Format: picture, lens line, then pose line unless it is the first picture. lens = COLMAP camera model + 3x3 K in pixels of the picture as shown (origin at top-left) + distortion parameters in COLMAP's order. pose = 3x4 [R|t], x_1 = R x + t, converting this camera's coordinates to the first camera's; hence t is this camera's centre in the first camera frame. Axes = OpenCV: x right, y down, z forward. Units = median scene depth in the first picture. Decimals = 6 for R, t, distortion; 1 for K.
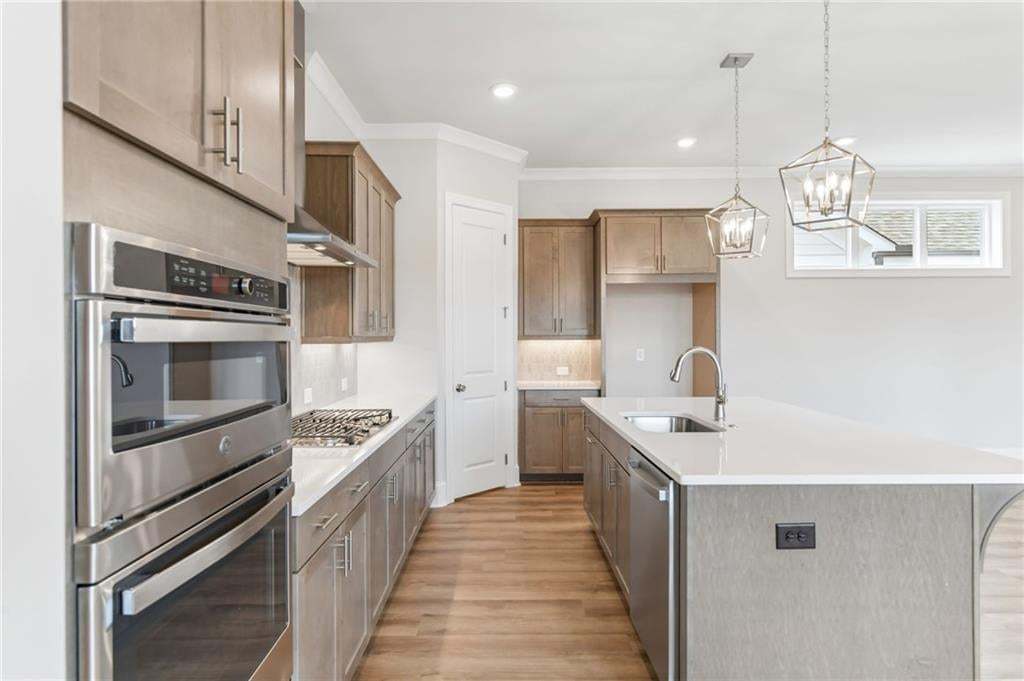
lens RADIAL K [[587.2, 0, 506.2], [0, 587.2, 336.6], [0, 0, 1]] dist [0.001931, 0.000099]
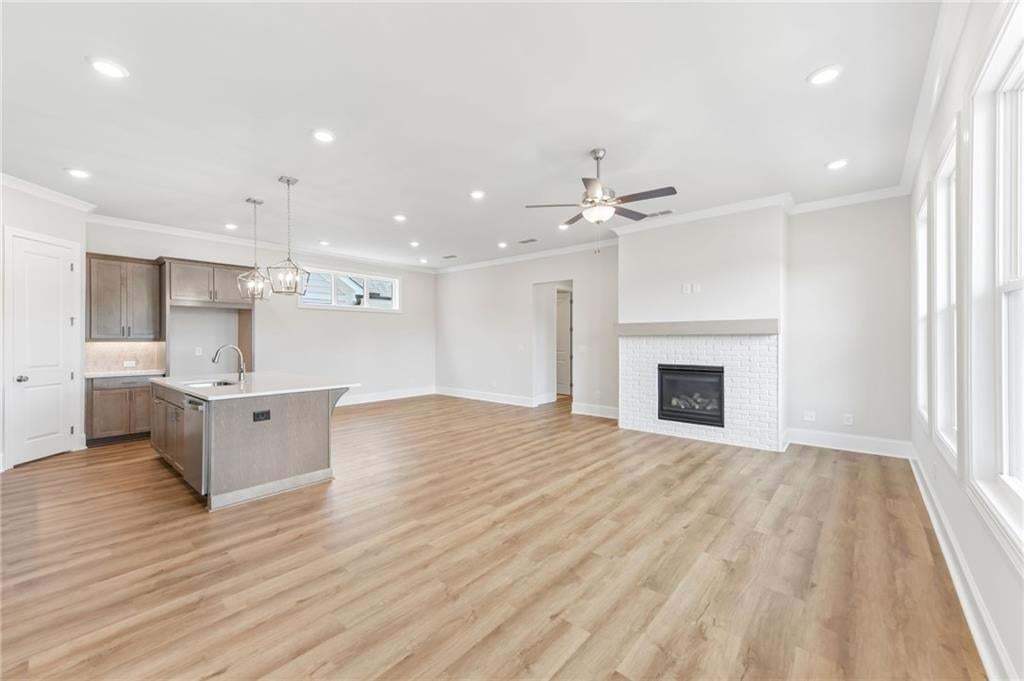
lens RADIAL K [[406.5, 0, 509.9], [0, 406.5, 340.2], [0, 0, 1]] dist [0.013918, 0.000927]
pose [[0.654196, 0.003416, 0.756318, -0.061780], [-0.004069, 0.999991, -0.000998, -0.000826], [-0.756314, -0.002425, 0.654204, -0.380311]]
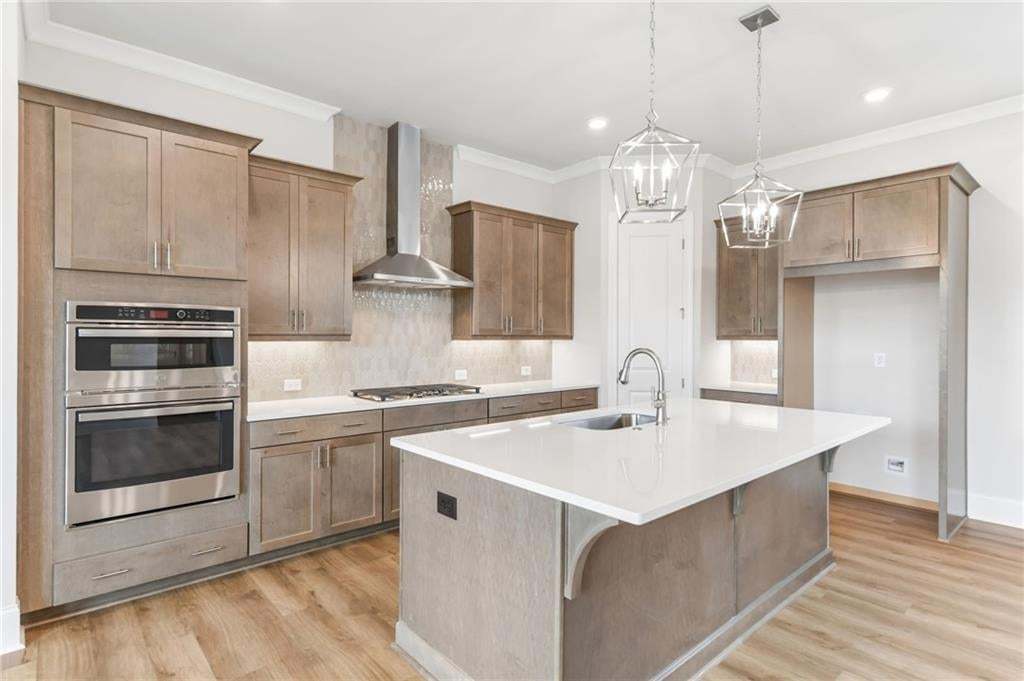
lens RADIAL K [[521.1, 0, 509.5], [0, 521.1, 338.6], [0, 0, 1]] dist [0.007736, 0.001348]
pose [[0.654245, 0.010986, -0.756203, 0.500991], [-0.005527, 0.999937, 0.009745, -0.003118], [0.756263, -0.002196, 0.654264, 0.148693]]
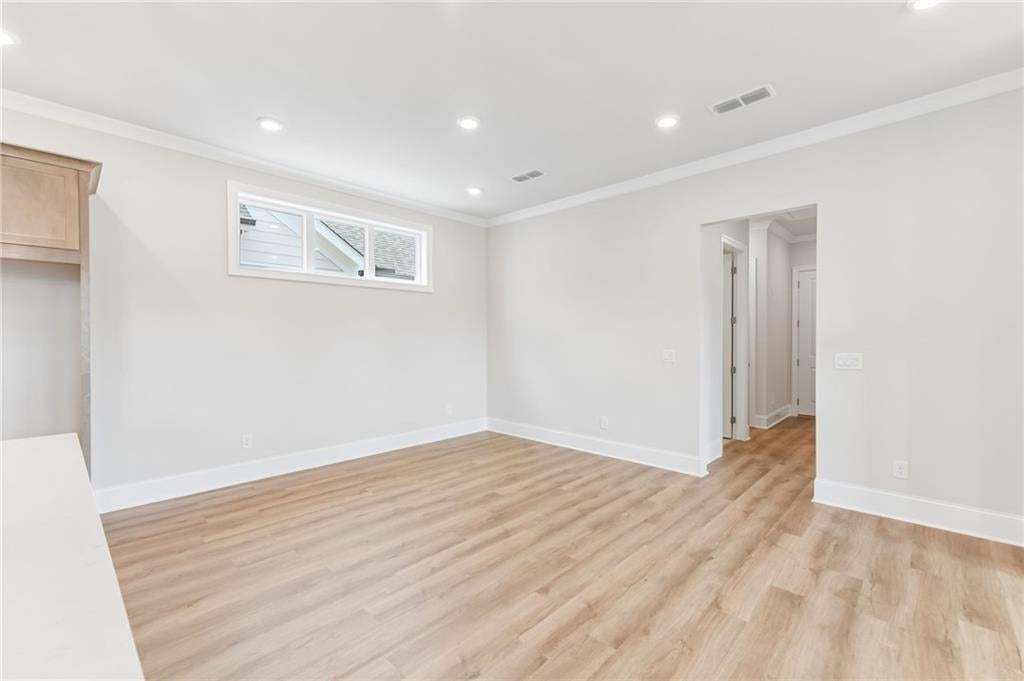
lens RADIAL K [[431.8, 0, 505.8], [0, 431.8, 340.6], [0, 0, 1]] dist [0.014191, -0.000081]
pose [[0.699134, -0.000393, 0.714991, 0.333280], [-0.001495, 0.999997, 0.002011, -0.001362], [-0.714989, -0.002475, 0.699131, 0.258666]]
